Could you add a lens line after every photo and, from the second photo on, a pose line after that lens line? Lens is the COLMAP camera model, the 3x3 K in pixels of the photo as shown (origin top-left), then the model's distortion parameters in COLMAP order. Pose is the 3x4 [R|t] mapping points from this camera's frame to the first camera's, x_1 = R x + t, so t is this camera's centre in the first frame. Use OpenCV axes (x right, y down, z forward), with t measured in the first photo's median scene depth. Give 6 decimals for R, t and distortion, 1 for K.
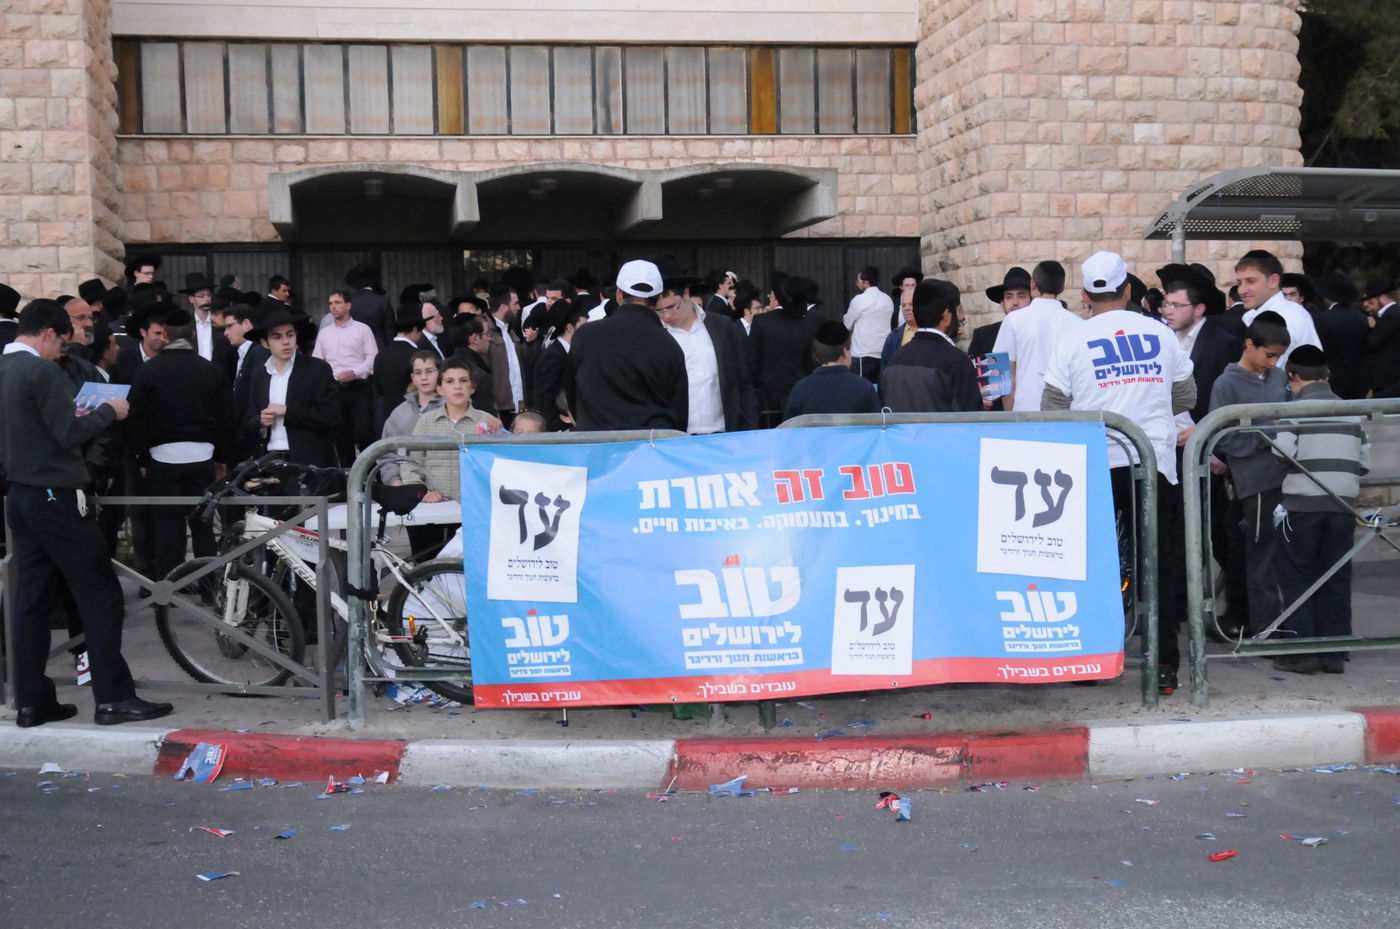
lens RADIAL K [[1853.2, 0, 701.9], [0, 1853.2, 464.5], [0, 0, 1]] dist [0.012831, 0.000000]
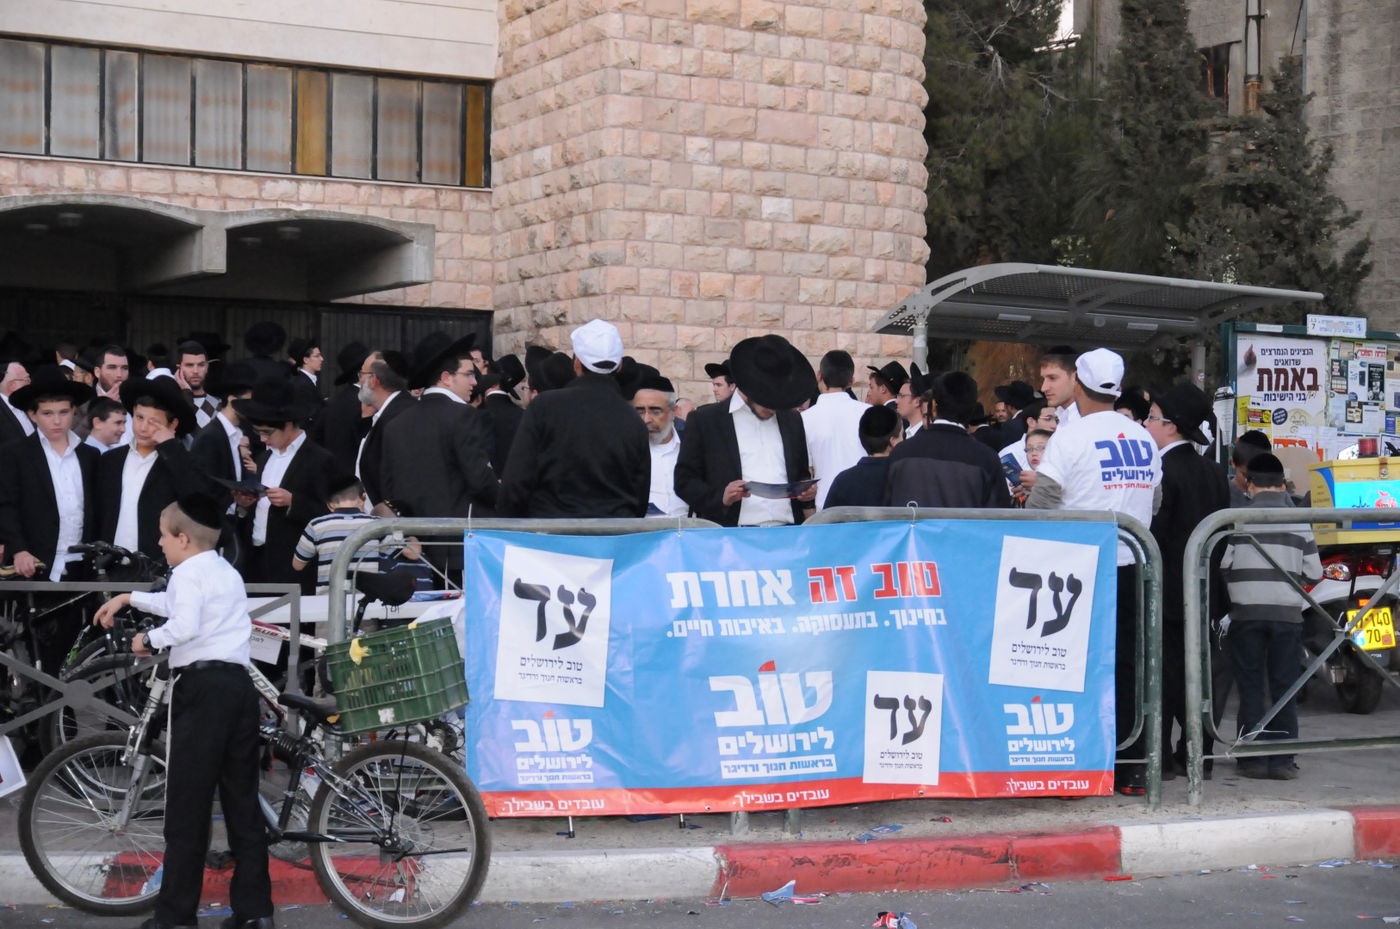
lens RADIAL K [[2405.1, 0, 698.9], [0, 2405.1, 470.8], [0, 0, 1]] dist [0.074464, 0.000000]
pose [[0.947279, 0.033924, 0.318609, -0.154173], [-0.017019, 0.998303, -0.055695, 0.009542], [-0.319958, 0.047336, 0.946249, -0.061965]]
